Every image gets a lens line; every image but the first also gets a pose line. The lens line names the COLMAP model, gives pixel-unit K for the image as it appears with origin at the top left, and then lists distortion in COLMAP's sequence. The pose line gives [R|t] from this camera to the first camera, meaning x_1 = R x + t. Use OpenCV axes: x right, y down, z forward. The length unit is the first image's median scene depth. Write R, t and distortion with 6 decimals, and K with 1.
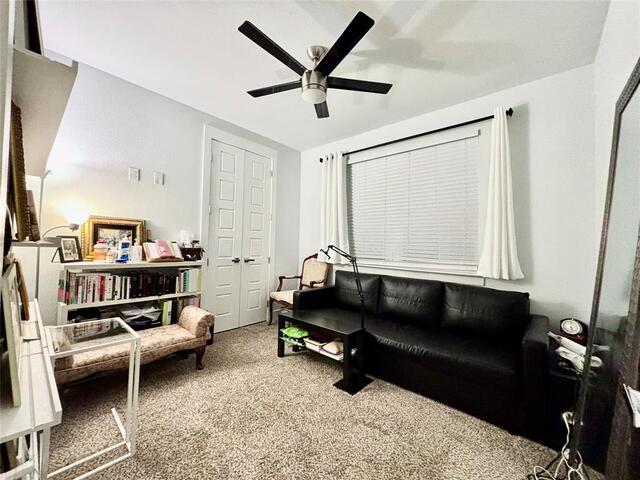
lens RADIAL K [[257.8, 0, 322.5], [0, 257.8, 239.0], [0, 0, 1]] dist [0.000026, -0.000197]
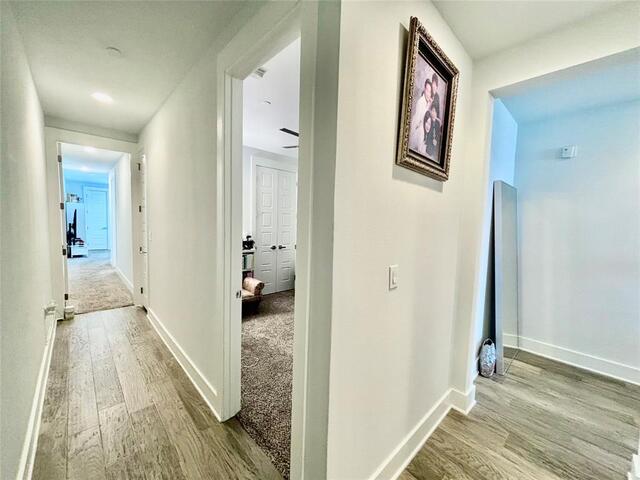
lens RADIAL K [[257.8, 0, 319.5], [0, 257.8, 240.7], [0, 0, 1]] dist [0.000026, -0.000197]
pose [[0.994249, 0.013572, -0.106226, 0.093132], [-0.002989, 0.995067, 0.099162, -0.121794], [0.107048, -0.098274, 0.989385, -0.494082]]
